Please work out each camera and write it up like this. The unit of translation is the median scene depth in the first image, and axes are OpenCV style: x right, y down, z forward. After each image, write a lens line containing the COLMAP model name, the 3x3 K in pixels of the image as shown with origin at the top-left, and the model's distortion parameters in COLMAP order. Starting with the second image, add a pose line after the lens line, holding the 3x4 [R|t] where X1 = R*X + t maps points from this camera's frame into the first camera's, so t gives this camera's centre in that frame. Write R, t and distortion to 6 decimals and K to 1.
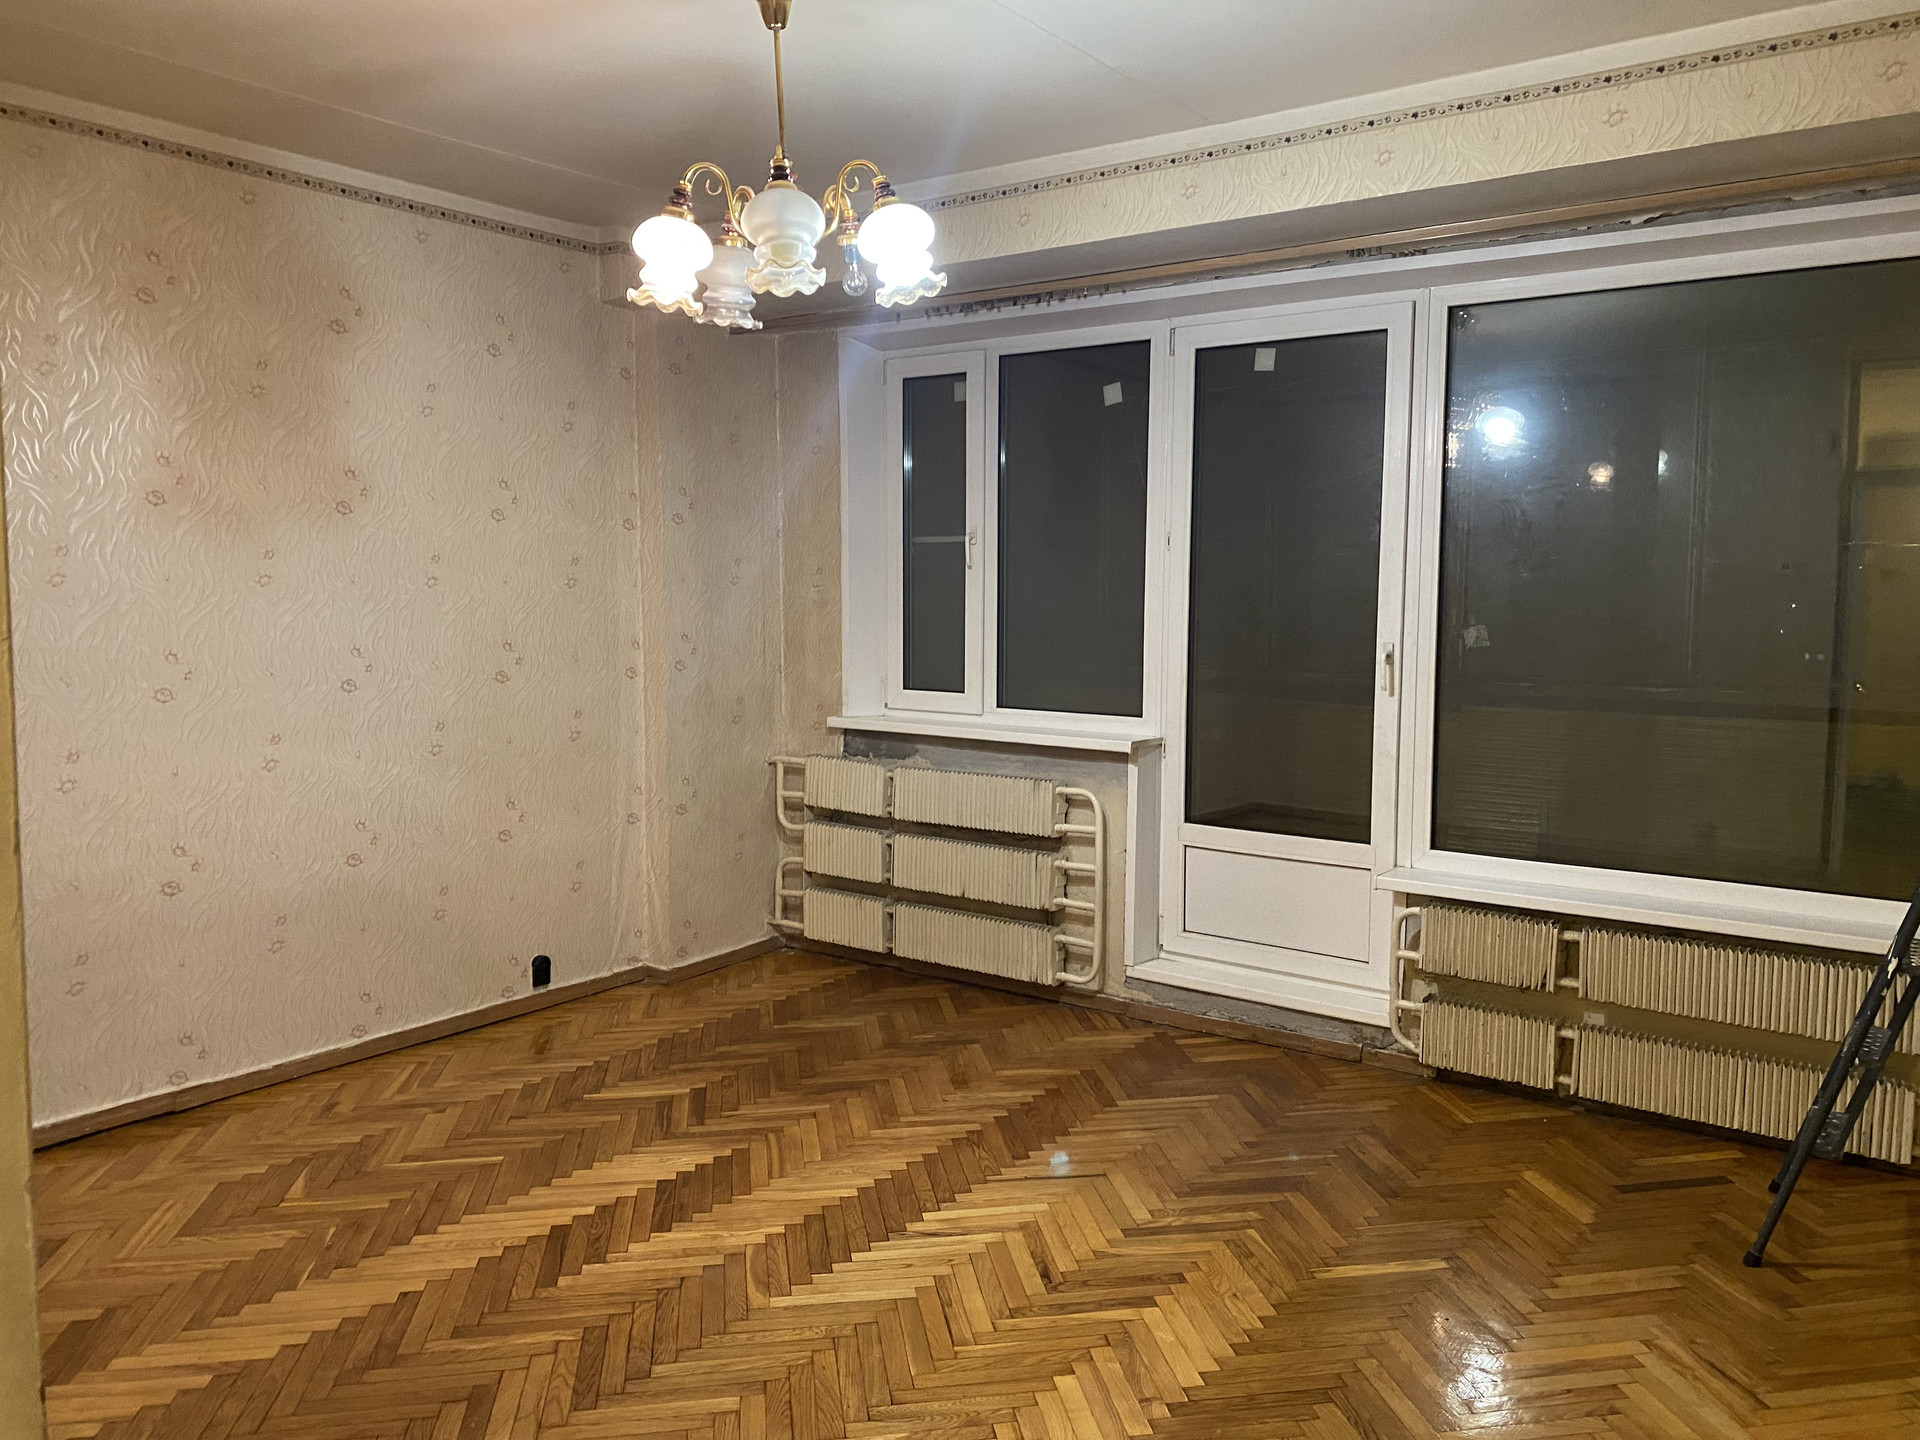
lens RADIAL K [[1446.4, 0, 960.0], [0, 1446.4, 720.0], [0, 0, 1]] dist [0.007380, -0.073382]
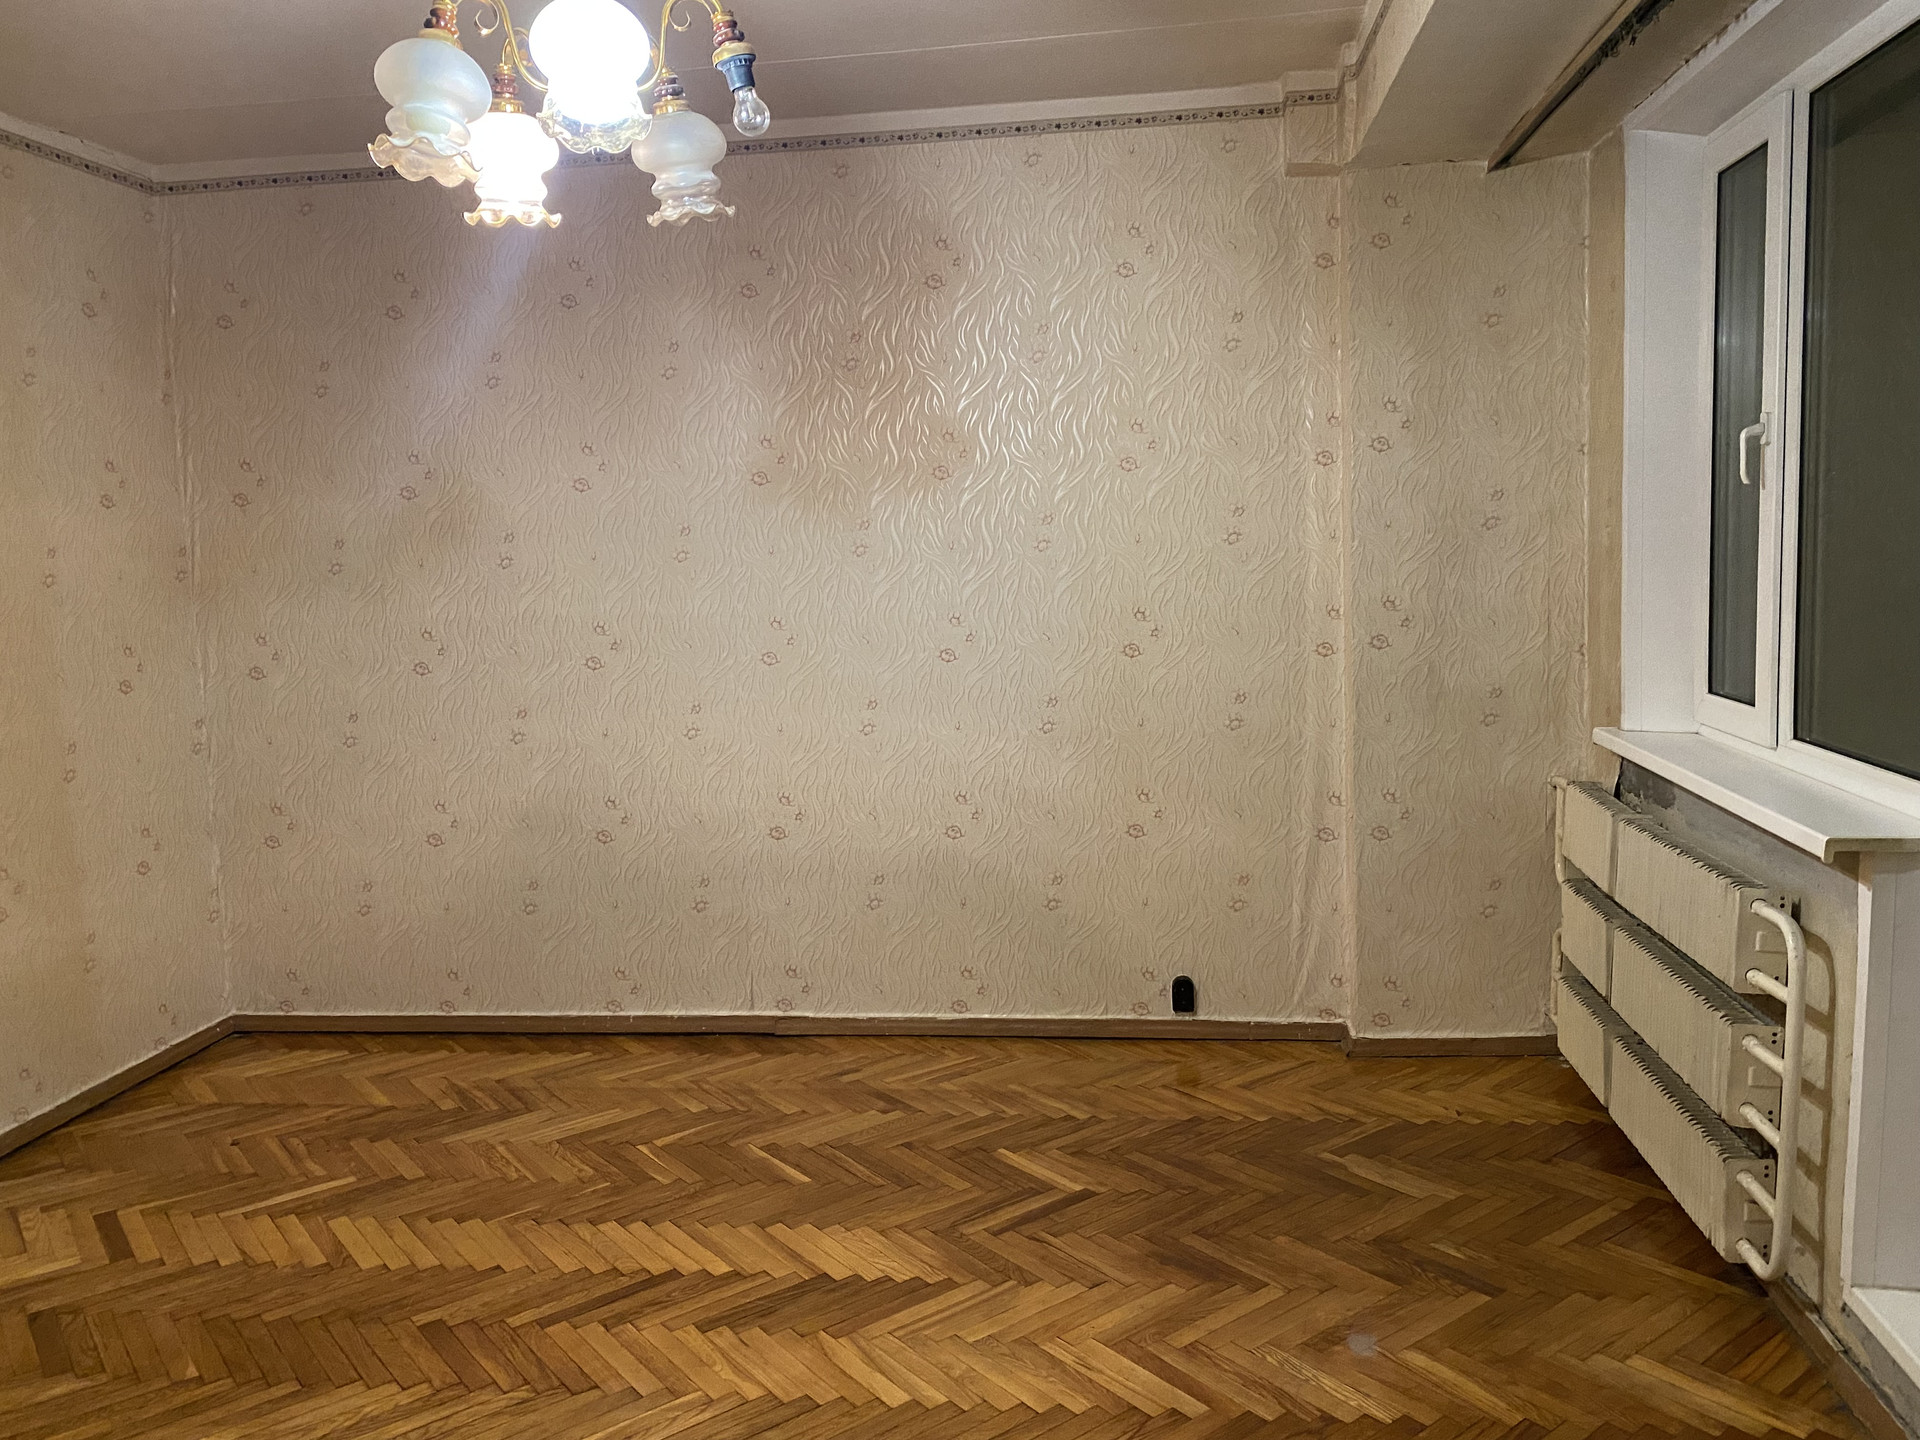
lens RADIAL K [[1414.2, 0, 960.1], [0, 1414.2, 708.7], [0, 0, 1]] dist [0.095003, -0.161914]
pose [[0.477332, 0.074246, -0.875581, 0.399428], [-0.045000, 0.997182, 0.060025, -0.042699], [0.877570, 0.010749, 0.479328, 0.516622]]
